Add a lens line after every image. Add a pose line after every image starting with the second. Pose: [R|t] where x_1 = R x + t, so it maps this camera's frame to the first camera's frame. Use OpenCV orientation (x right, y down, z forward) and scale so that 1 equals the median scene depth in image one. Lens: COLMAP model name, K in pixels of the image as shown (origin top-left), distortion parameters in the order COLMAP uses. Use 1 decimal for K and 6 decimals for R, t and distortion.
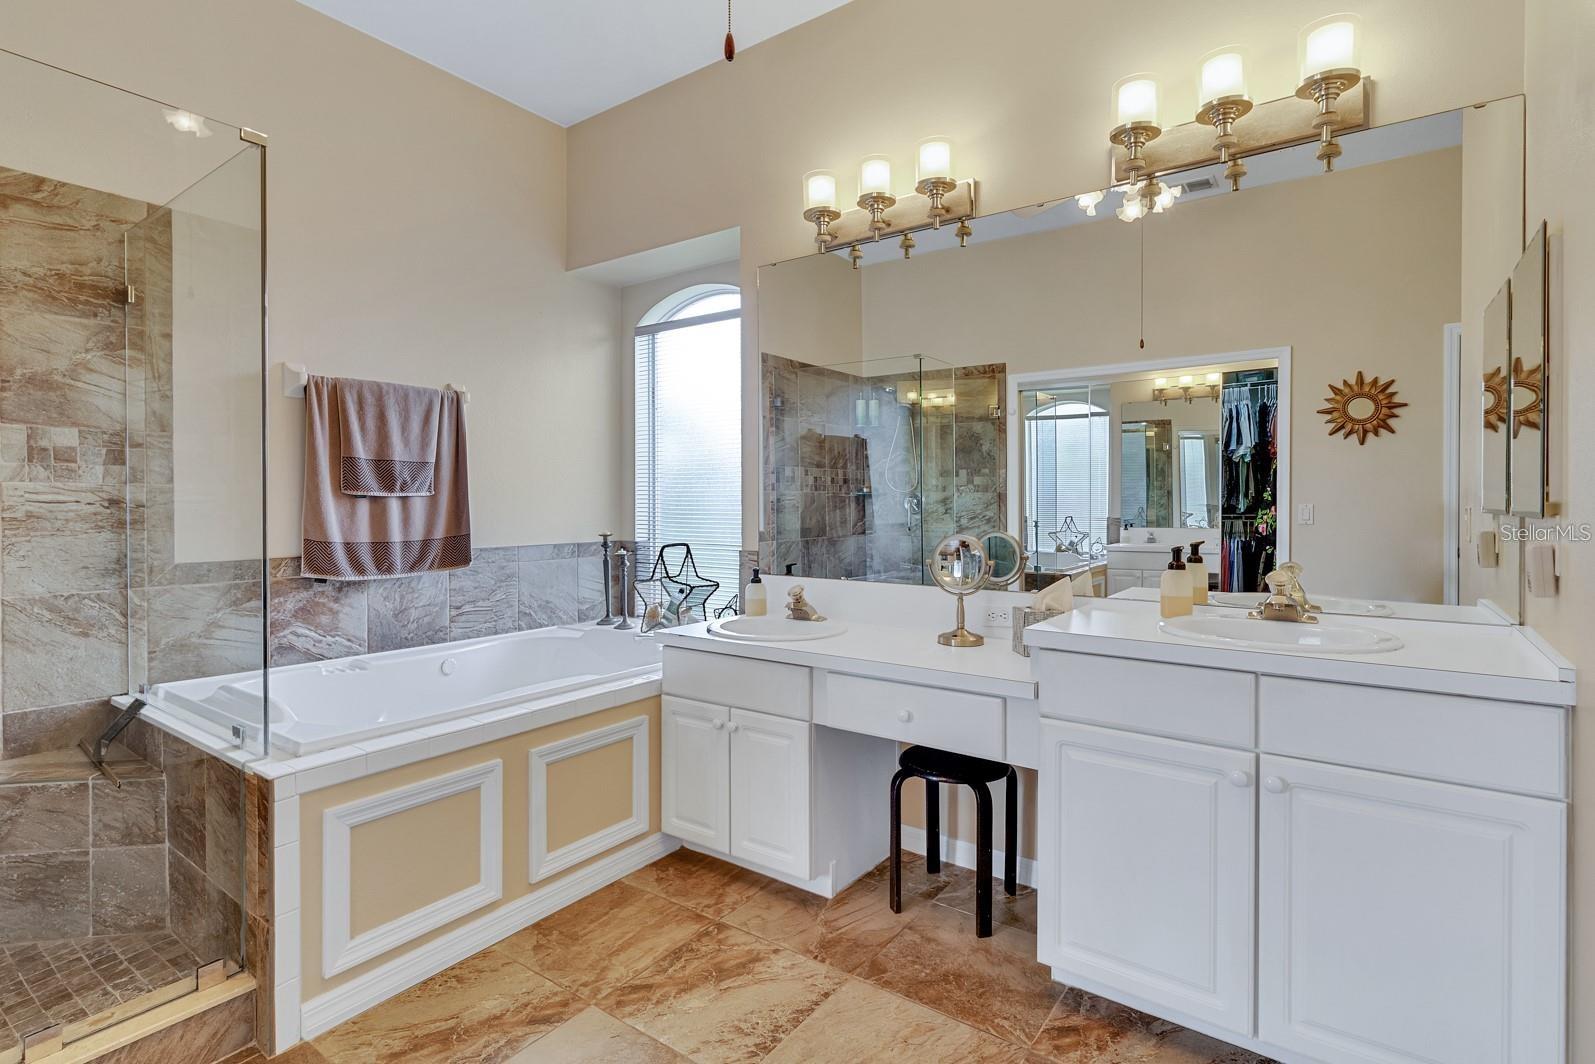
lens RADIAL K [[791.0, 0, 831.8], [0, 791.0, 501.9], [0, 0, 1]] dist [-0.000836, 0.002076]
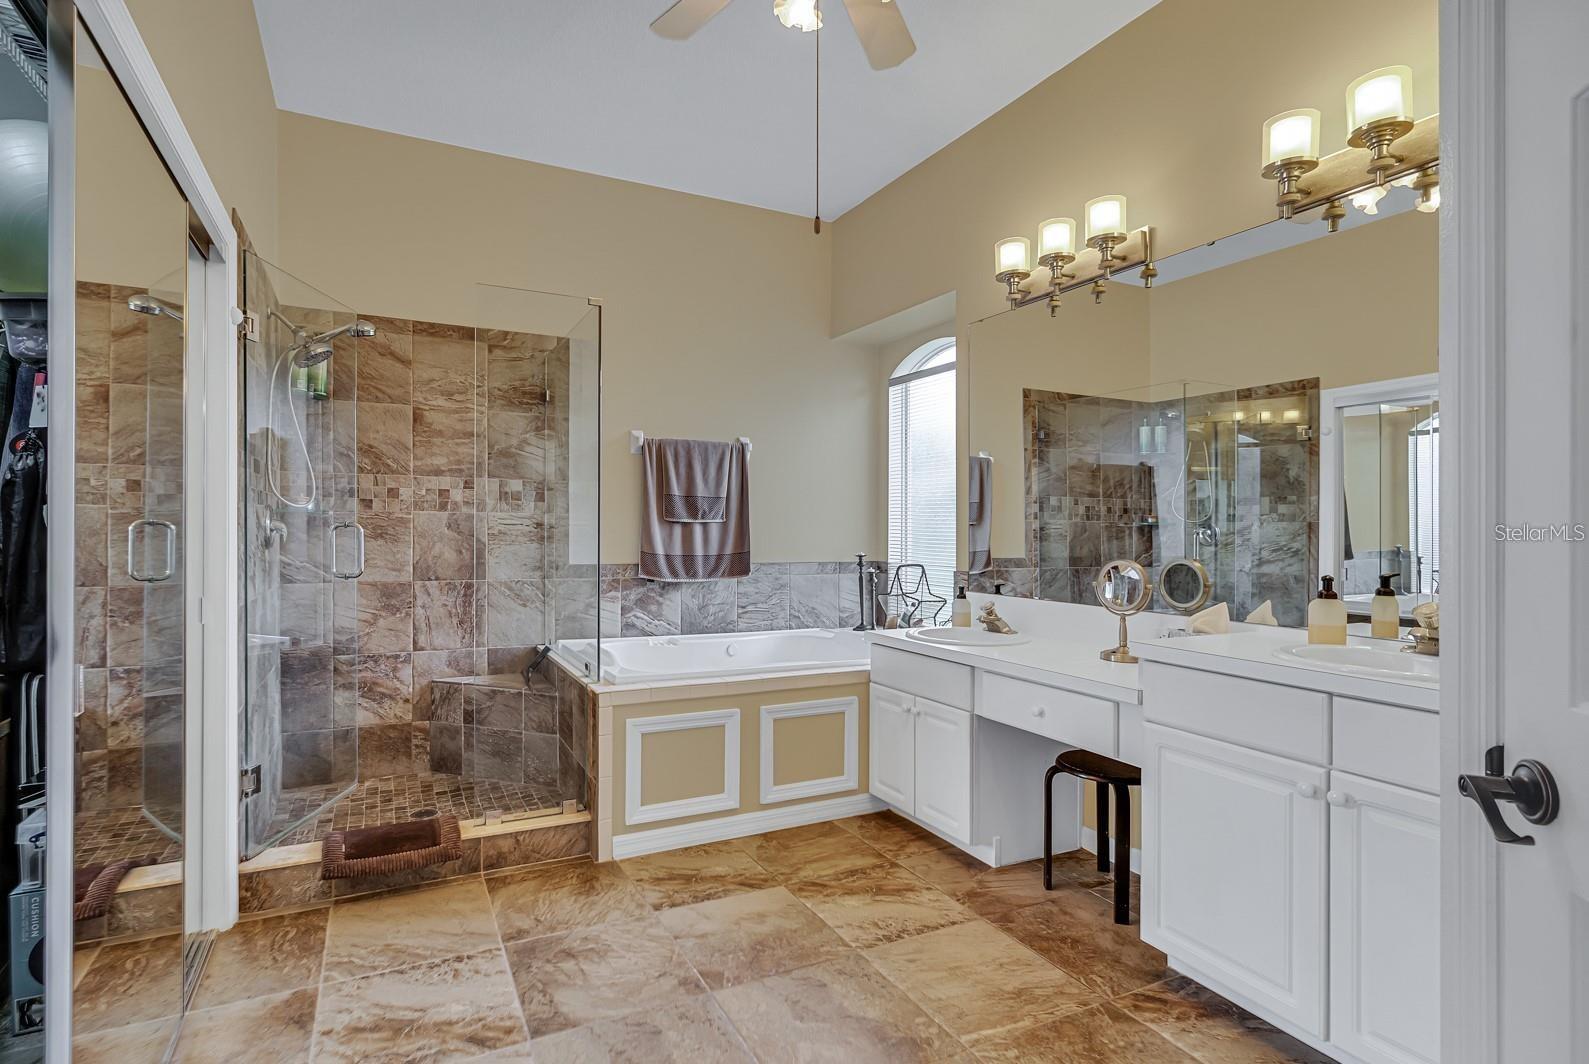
lens RADIAL K [[824.6, 0, 794.5], [0, 824.6, 532.0], [0, 0, 1]] dist [0.000409, 0.000726]
pose [[0.884216, 0.010024, -0.466971, 0.296384], [-0.009960, 0.999947, 0.002604, 0.004784], [0.466972, 0.002349, 0.884269, -0.213524]]
